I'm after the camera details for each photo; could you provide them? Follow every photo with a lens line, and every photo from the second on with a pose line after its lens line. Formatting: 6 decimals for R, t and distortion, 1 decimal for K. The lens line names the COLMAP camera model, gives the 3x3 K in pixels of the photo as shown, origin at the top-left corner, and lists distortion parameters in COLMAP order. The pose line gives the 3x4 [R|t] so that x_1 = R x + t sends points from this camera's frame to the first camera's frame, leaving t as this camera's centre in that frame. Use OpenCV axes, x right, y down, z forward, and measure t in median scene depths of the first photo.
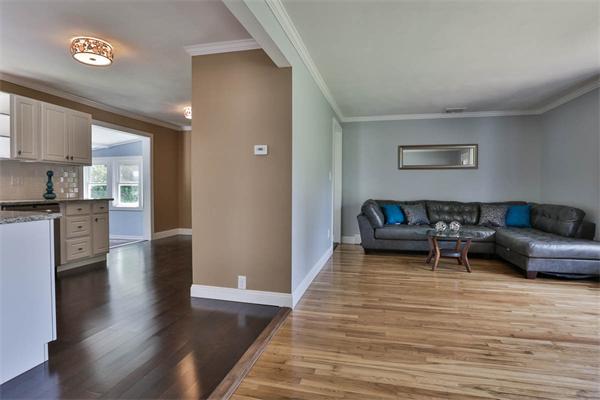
lens RADIAL K [[311.1, 0, 305.0], [0, 311.1, 198.3], [0, 0, 1]] dist [-0.032655, 0.002173]
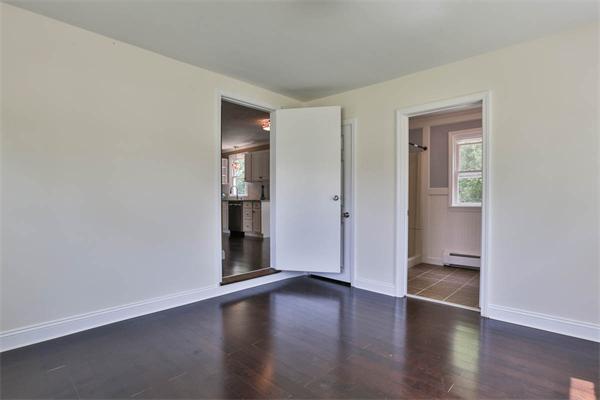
lens RADIAL K [[311.1, 0, 305.0], [0, 311.1, 198.3], [0, 0, 1]] dist [-0.032655, 0.002173]
pose [[-0.473076, -0.009192, -0.880973, 0.768330], [-0.029529, 0.999549, 0.005428, -0.026070], [0.880526, 0.028583, -0.473135, 2.171686]]
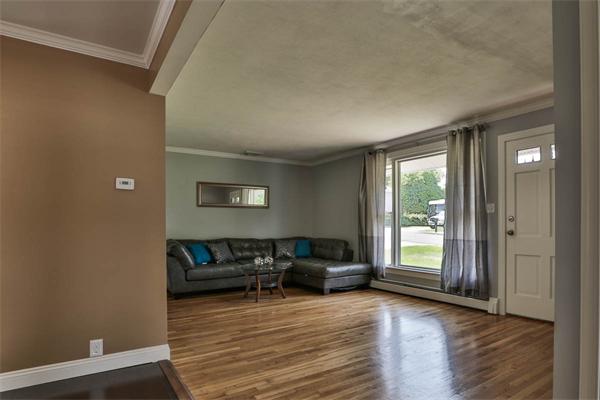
lens RADIAL K [[353.6, 0, 348.2], [0, 353.6, 227.3], [0, 0, 1]] dist [-0.039496, 0.000581]
pose [[0.635526, -0.007726, 0.772041, -0.338783], [0.026757, 0.999570, -0.012022, -0.006409], [-0.771616, 0.028298, 0.635459, -0.048229]]
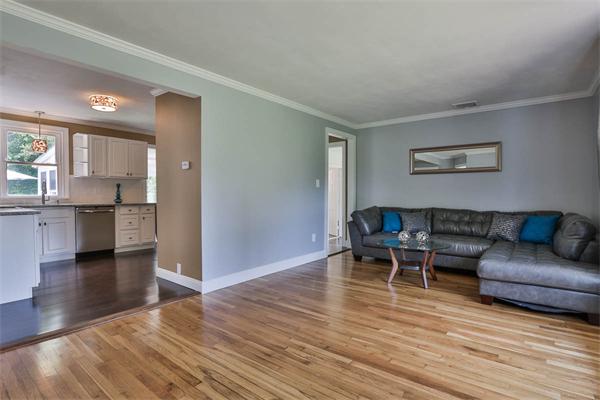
lens RADIAL K [[304.1, 0, 300.0], [0, 304.1, 200.0], [0, 0, 1]] dist [-0.030356, 0.000713]
pose [[0.910890, 0.004045, -0.412629, 0.548936], [-0.010162, 0.999869, -0.012632, -0.002035], [0.412523, 0.015700, 0.910812, 0.047540]]
